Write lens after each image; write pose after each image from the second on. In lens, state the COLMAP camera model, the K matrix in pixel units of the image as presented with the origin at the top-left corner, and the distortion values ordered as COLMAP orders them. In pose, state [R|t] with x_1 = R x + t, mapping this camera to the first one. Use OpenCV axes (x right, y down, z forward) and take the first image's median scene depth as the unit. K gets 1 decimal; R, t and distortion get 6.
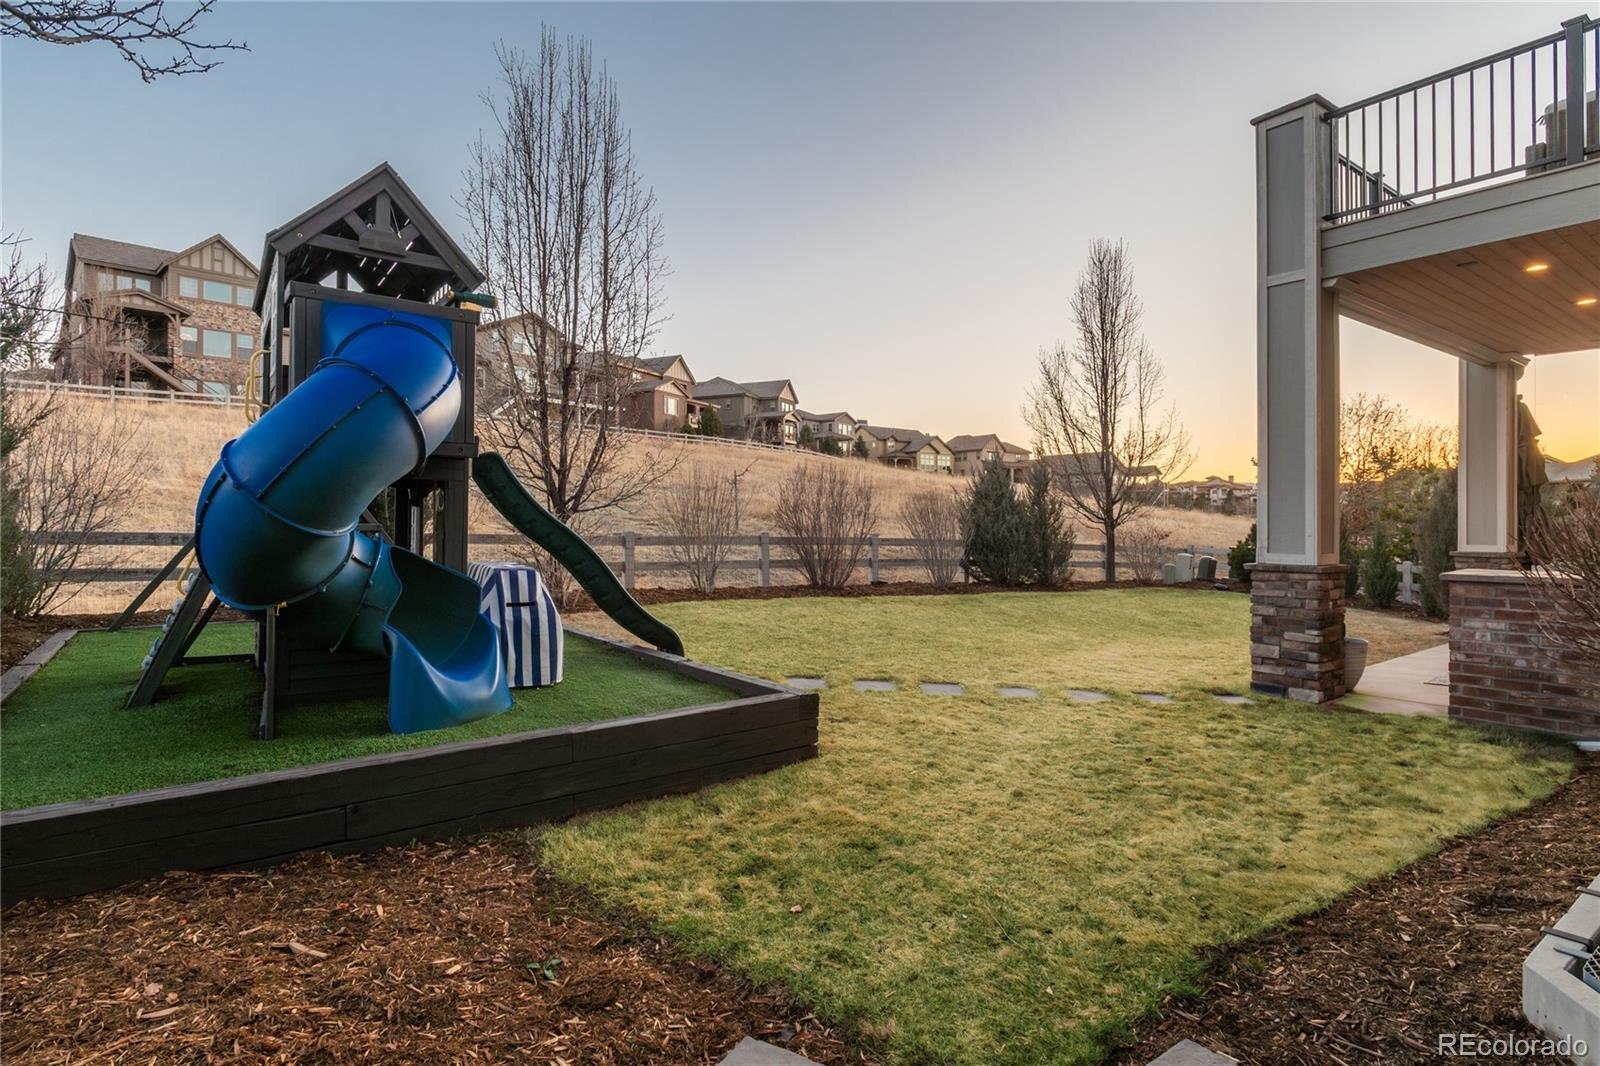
lens RADIAL K [[830.8, 0, 771.8], [0, 830.8, 525.1], [0, 0, 1]] dist [-0.019015, -0.000050]
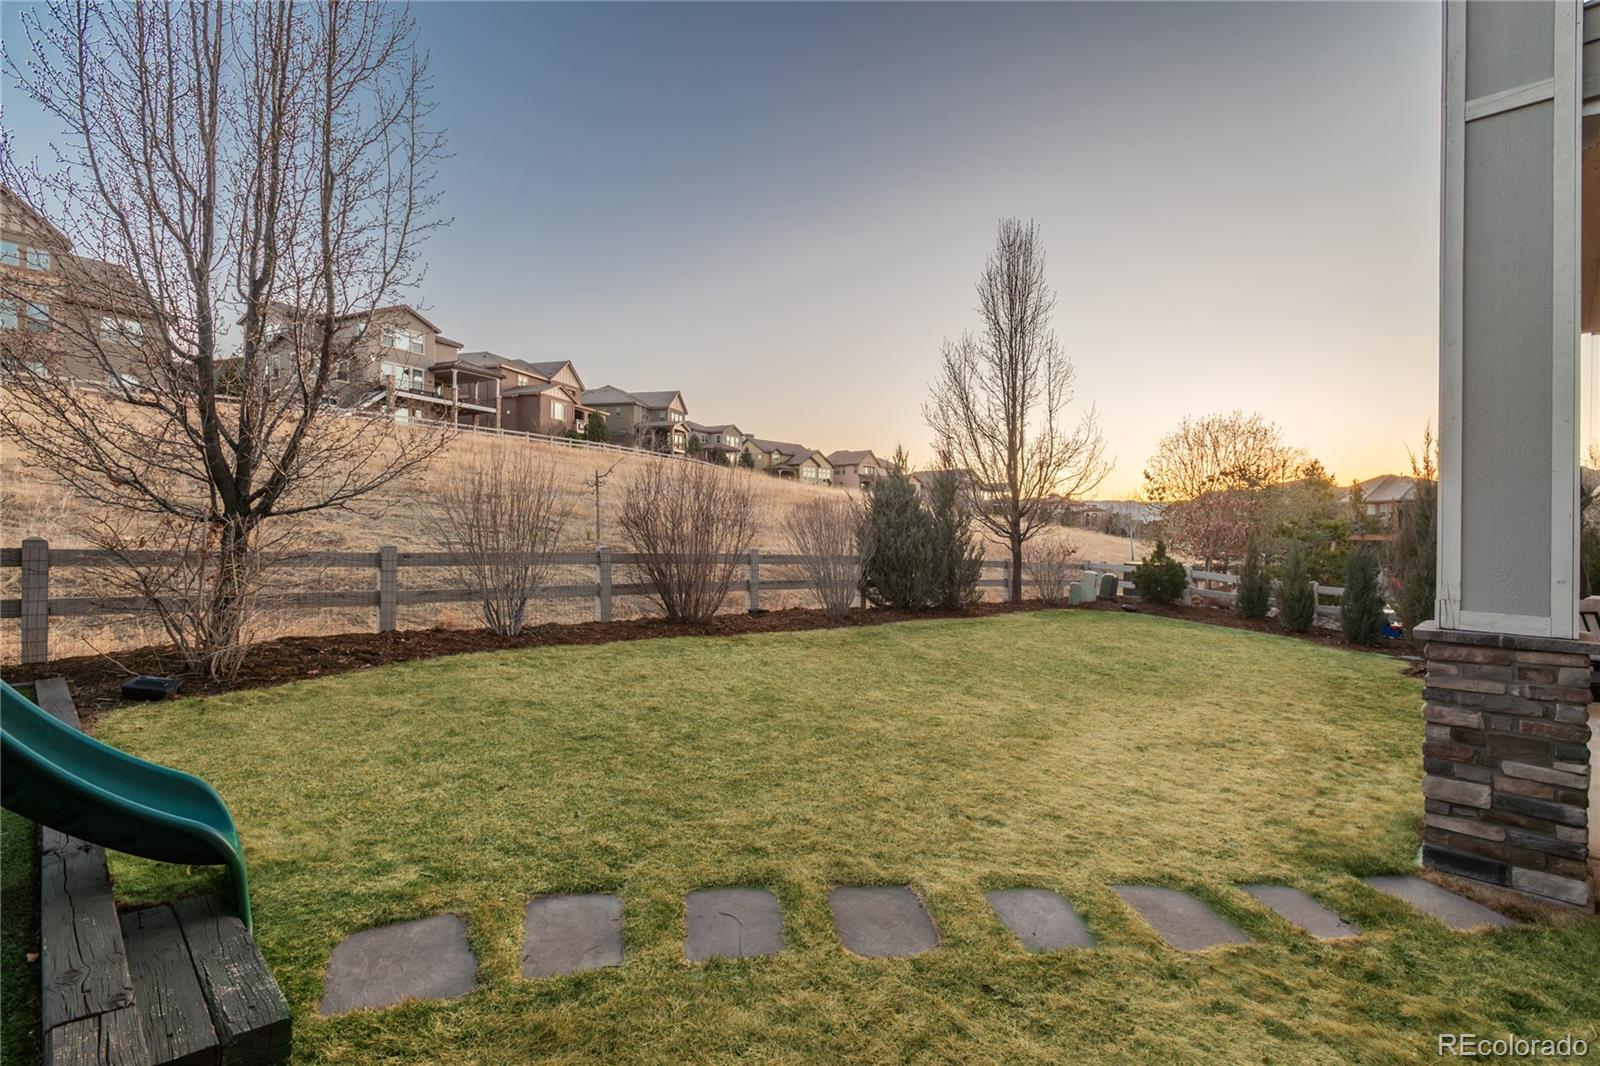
lens RADIAL K [[752.3, 0, 797.0], [0, 752.3, 539.4], [0, 0, 1]] dist [-0.001121, -0.000473]
pose [[0.985191, 0.010688, 0.171125, 0.034306], [-0.012437, 0.999881, 0.009150, -0.004901], [-0.171007, -0.011143, 0.985207, 0.237331]]
